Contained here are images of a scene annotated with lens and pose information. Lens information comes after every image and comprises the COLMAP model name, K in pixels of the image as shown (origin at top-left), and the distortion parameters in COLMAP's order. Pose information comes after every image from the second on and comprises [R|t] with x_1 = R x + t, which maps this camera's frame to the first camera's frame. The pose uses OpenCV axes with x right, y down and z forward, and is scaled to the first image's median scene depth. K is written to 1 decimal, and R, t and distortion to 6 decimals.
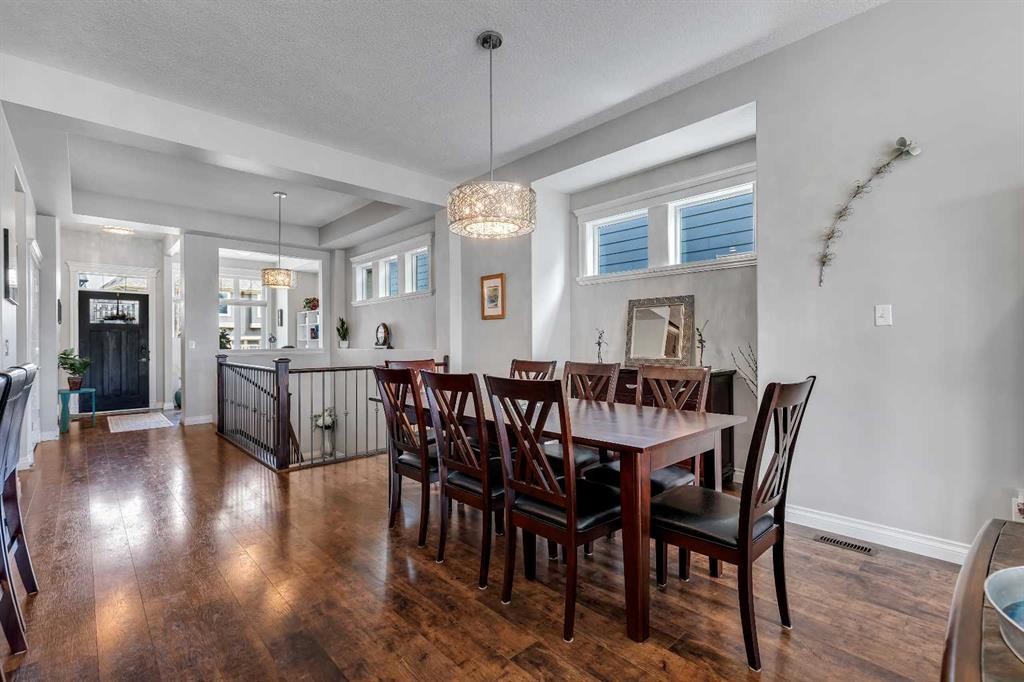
lens RADIAL K [[458.0, 0, 506.9], [0, 458.0, 337.3], [0, 0, 1]] dist [0.003113, -0.001022]
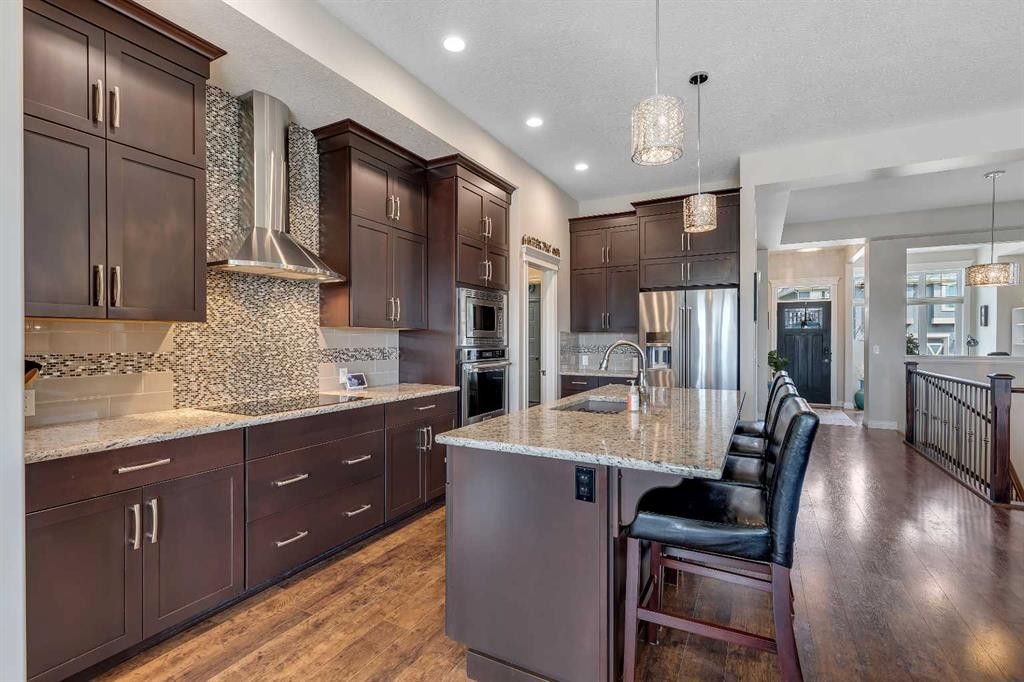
lens RADIAL K [[458.0, 0, 508.8], [0, 458.0, 342.5], [0, 0, 1]] dist [0.003113, -0.001022]
pose [[0.314973, 0.017436, -0.948941, 0.022186], [0.001580, 0.999820, 0.018896, -0.020756], [0.949099, -0.007451, 0.314889, -0.096306]]
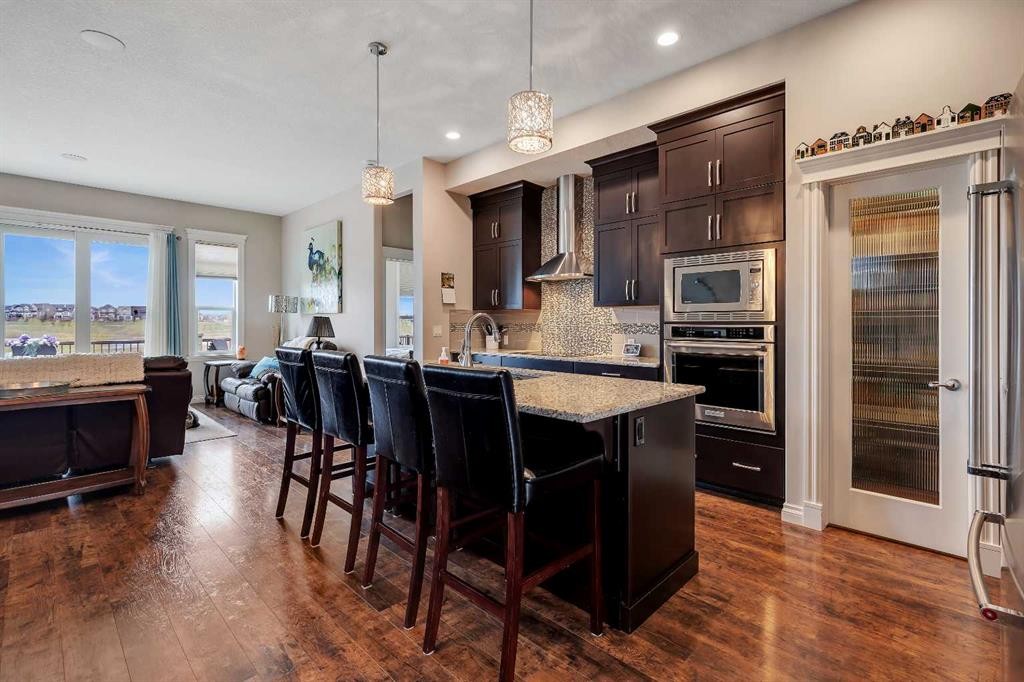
lens RADIAL K [[458.0, 0, 519.8], [0, 458.0, 324.1], [0, 0, 1]] dist [0.003113, -0.001022]
pose [[-0.998107, 0.009438, -0.060780, -0.326058], [0.009643, 0.999949, -0.003087, -0.003060], [0.060748, -0.003667, -0.998146, 0.537524]]
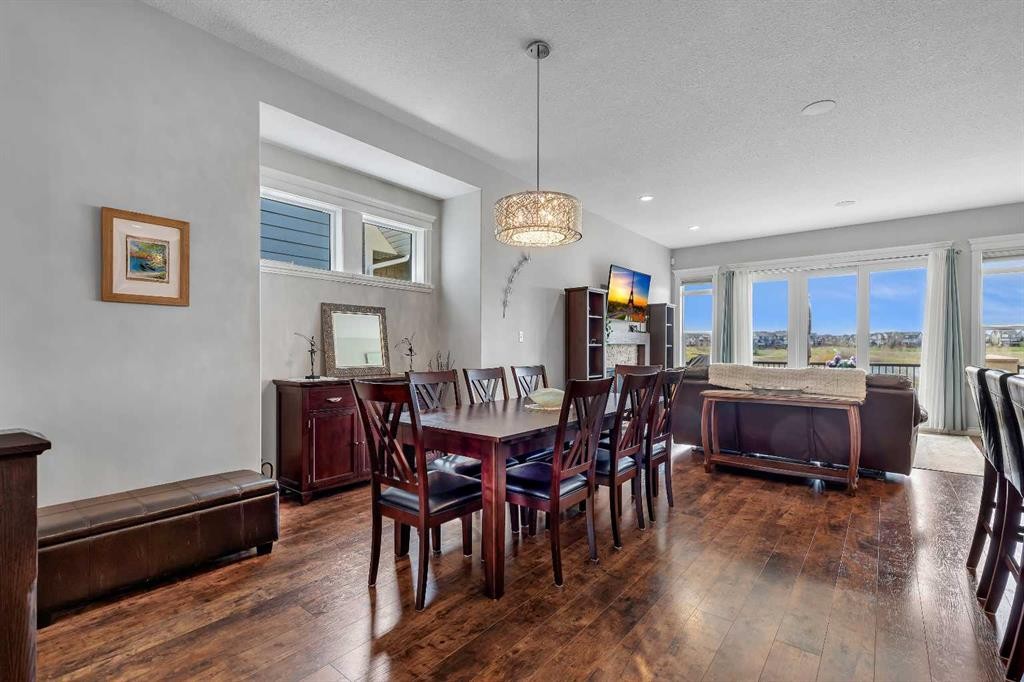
lens RADIAL K [[465.9, 0, 510.4], [0, 465.9, 348.2], [0, 0, 1]] dist [0.004006, -0.000224]
pose [[-0.141894, 0.008321, 0.989847, -0.436855], [-0.008772, 0.999915, -0.009663, 0.007383], [-0.989843, -0.010054, -0.141809, 0.503718]]
